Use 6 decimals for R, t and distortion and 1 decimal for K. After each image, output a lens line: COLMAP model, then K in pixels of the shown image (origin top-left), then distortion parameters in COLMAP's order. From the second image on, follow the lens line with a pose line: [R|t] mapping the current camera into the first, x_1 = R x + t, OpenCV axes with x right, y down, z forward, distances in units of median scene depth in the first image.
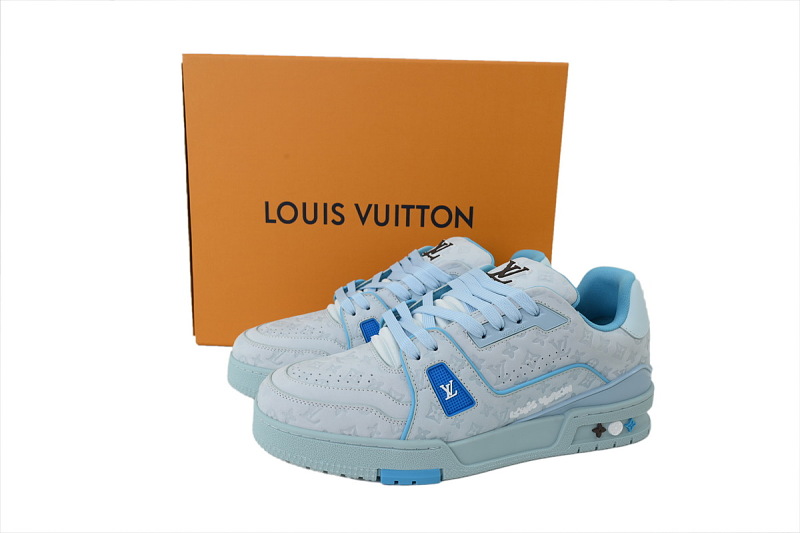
lens RADIAL K [[541.2, 0, 400.0], [0, 541.2, 266.5], [0, 0, 1]] dist [-0.000109, 0.000001]
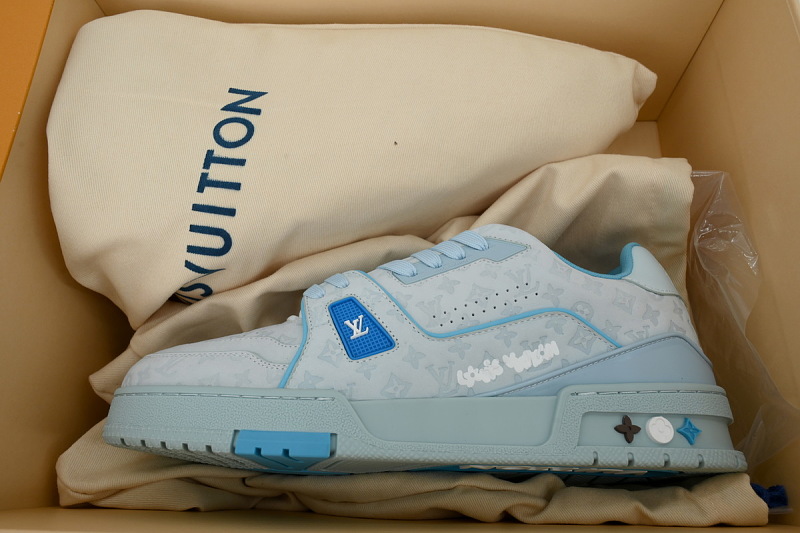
lens RADIAL K [[541.2, 0, 400.0], [0, 541.2, 266.5], [0, 0, 1]] dist [-0.000109, 0.000001]
pose [[0.975856, -0.115846, -0.185164, 0.278847], [-0.018271, 0.801485, -0.597736, 0.573111], [0.217651, 0.586687, 0.780017, 0.409279]]
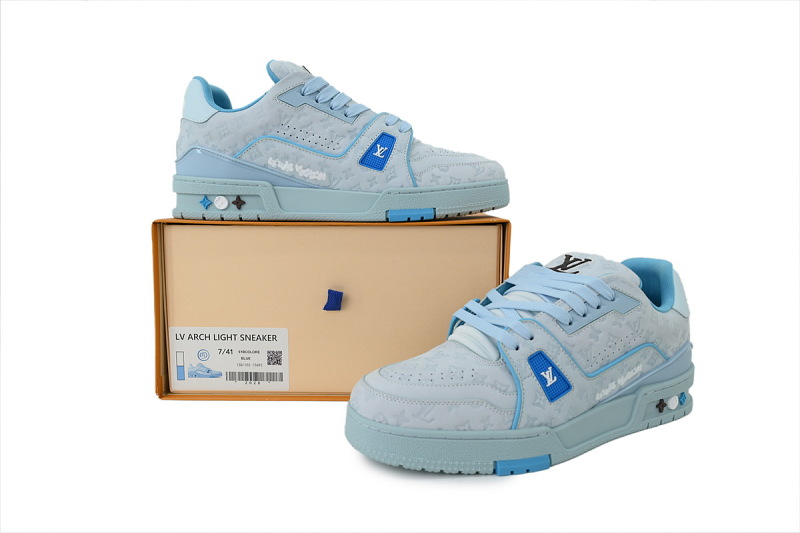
lens RADIAL K [[541.2, 0, 400.0], [0, 541.2, 266.5], [0, 0, 1]] dist [-0.000109, 0.000001]
pose [[0.979957, -0.053441, 0.191906, -0.368943], [0.063842, 0.996784, -0.048425, 0.049509], [-0.188701, 0.059706, 0.980218, 0.026465]]
